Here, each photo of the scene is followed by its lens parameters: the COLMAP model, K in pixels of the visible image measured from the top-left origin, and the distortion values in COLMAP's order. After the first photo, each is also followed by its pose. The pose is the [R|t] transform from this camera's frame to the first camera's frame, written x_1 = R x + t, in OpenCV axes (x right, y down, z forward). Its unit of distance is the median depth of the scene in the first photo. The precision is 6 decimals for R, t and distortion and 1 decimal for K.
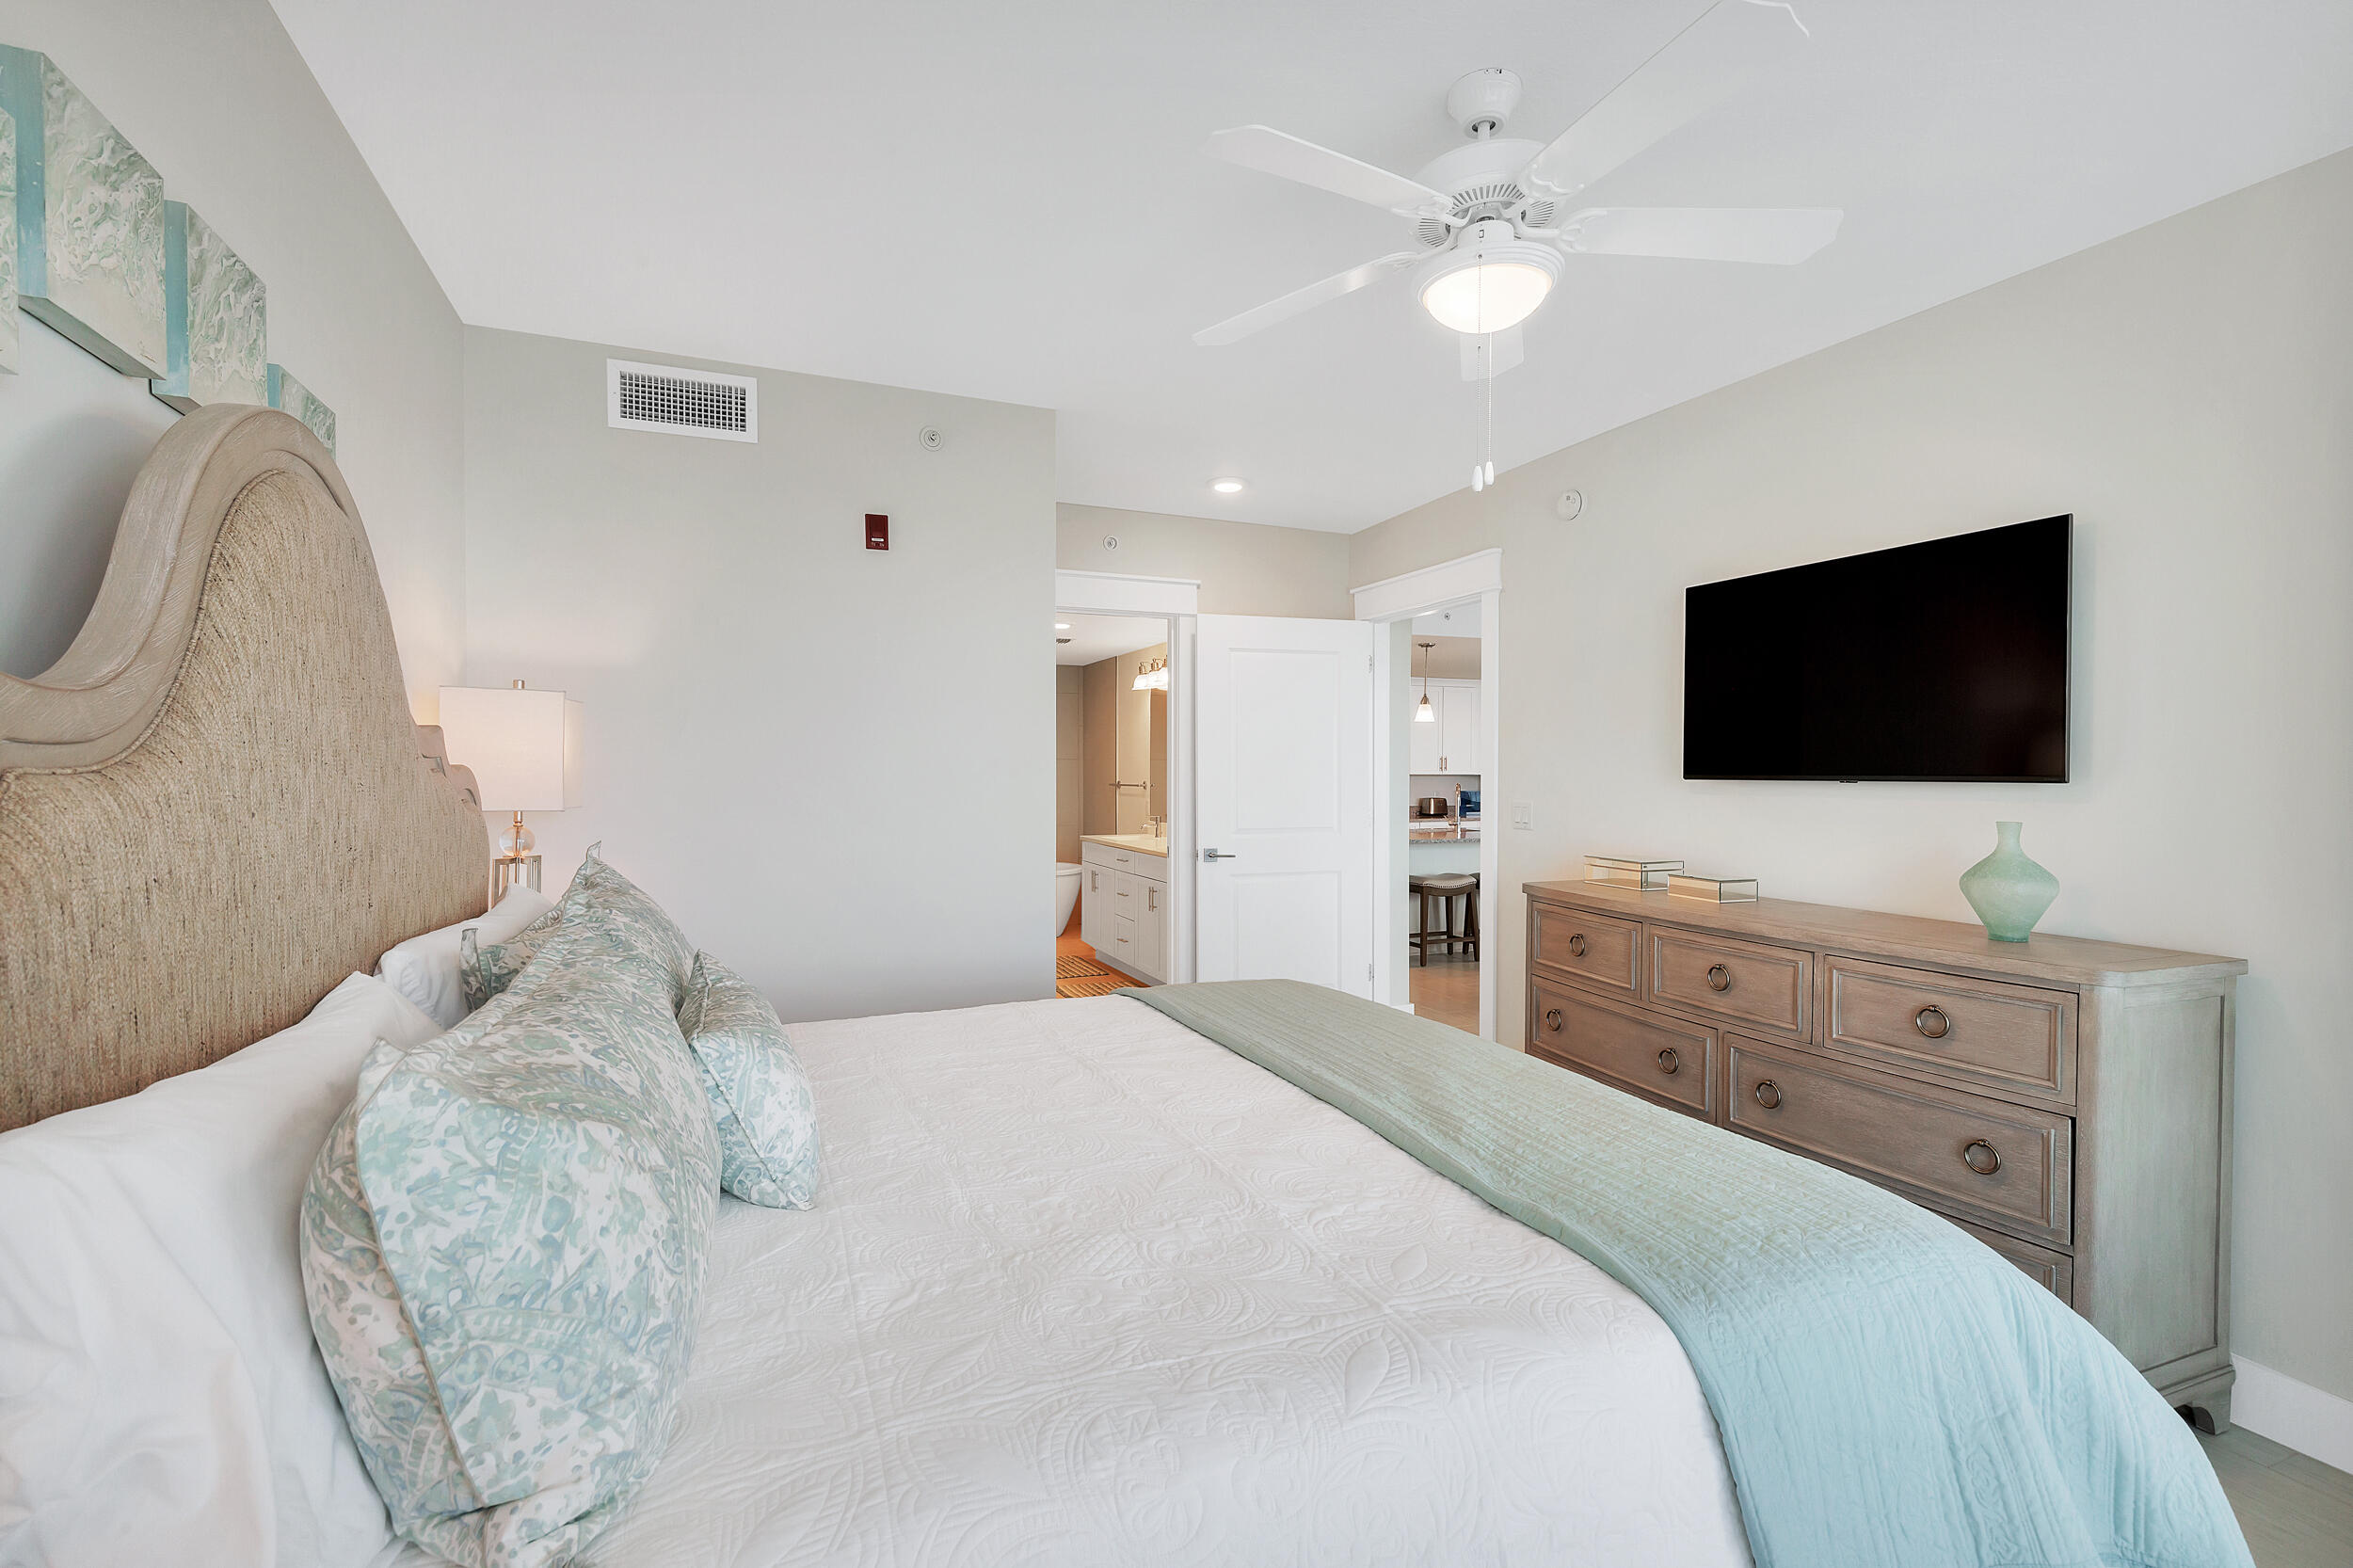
lens RADIAL K [[1066.7, 0, 1184.7], [0, 1066.7, 775.3], [0, 0, 1]] dist [0.005056, 0.000469]
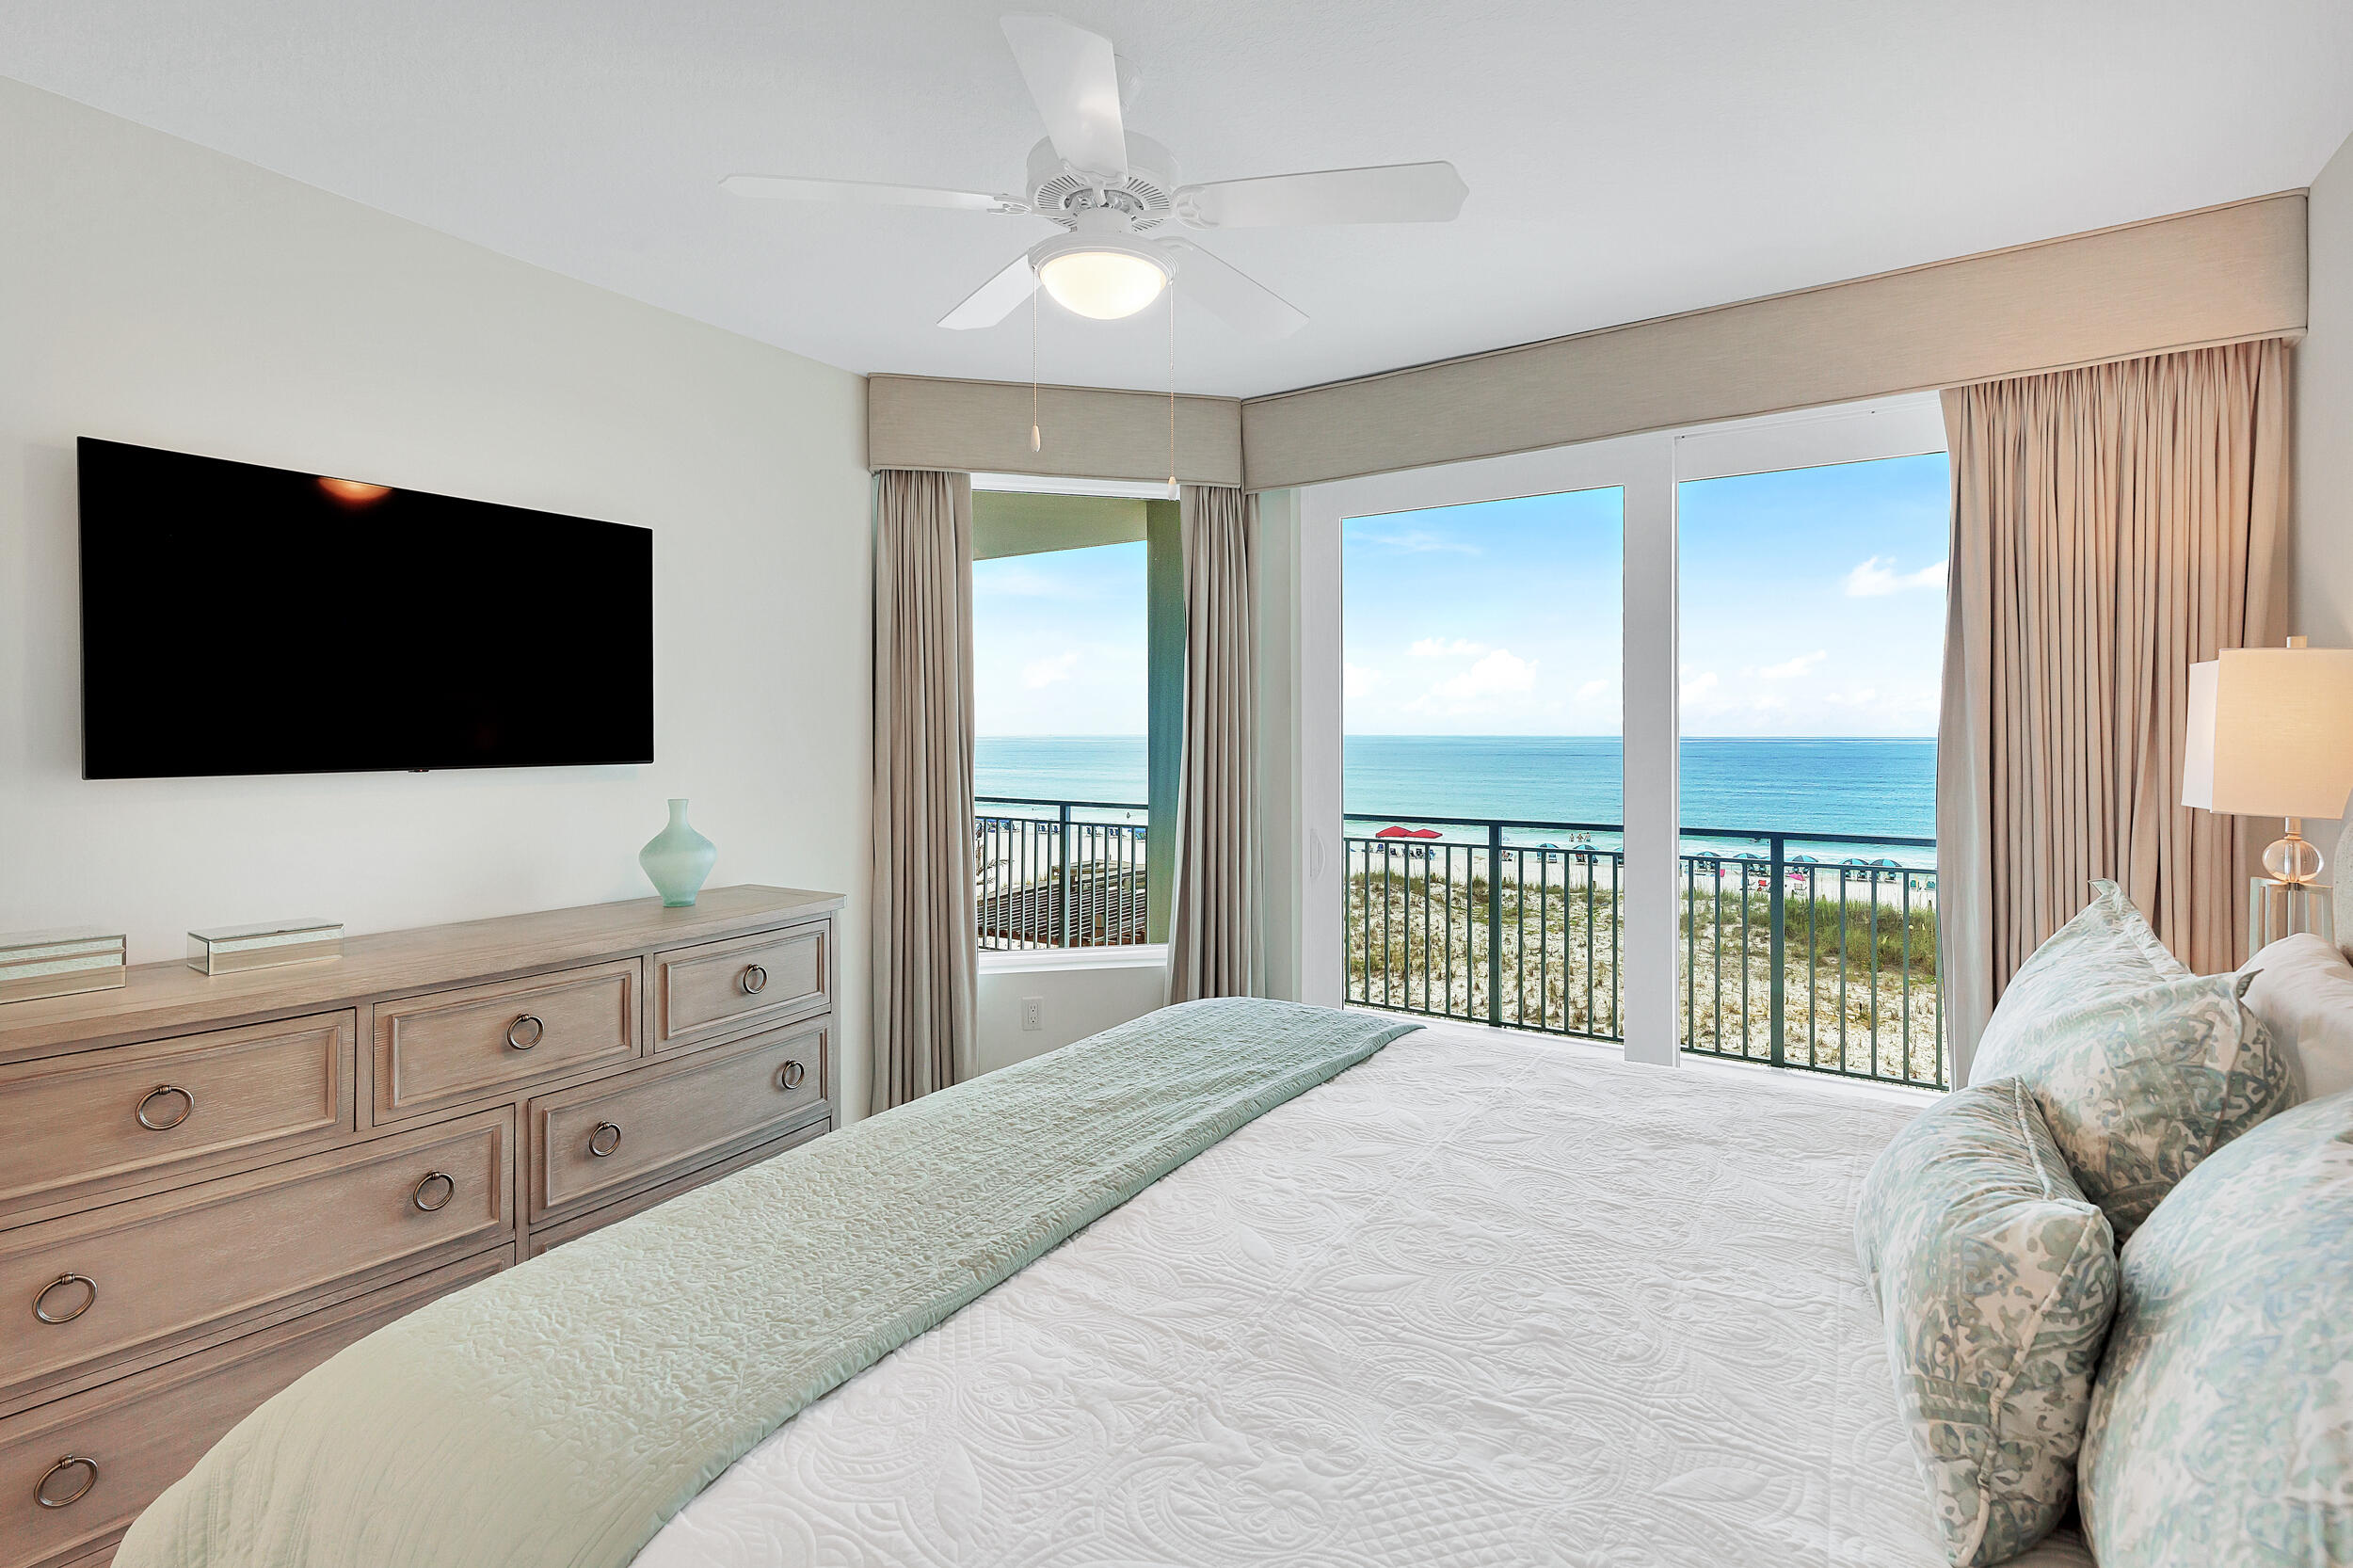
lens RADIAL K [[1024.4, 0, 1176.5], [0, 1024.4, 784.0], [0, 0, 1]] dist [0.001597, -0.000026]
pose [[-0.544320, -0.026763, 0.838450, -0.377928], [0.020537, 0.998766, 0.045213, -0.009940], [-0.838626, 0.041830, -0.543099, 1.062150]]
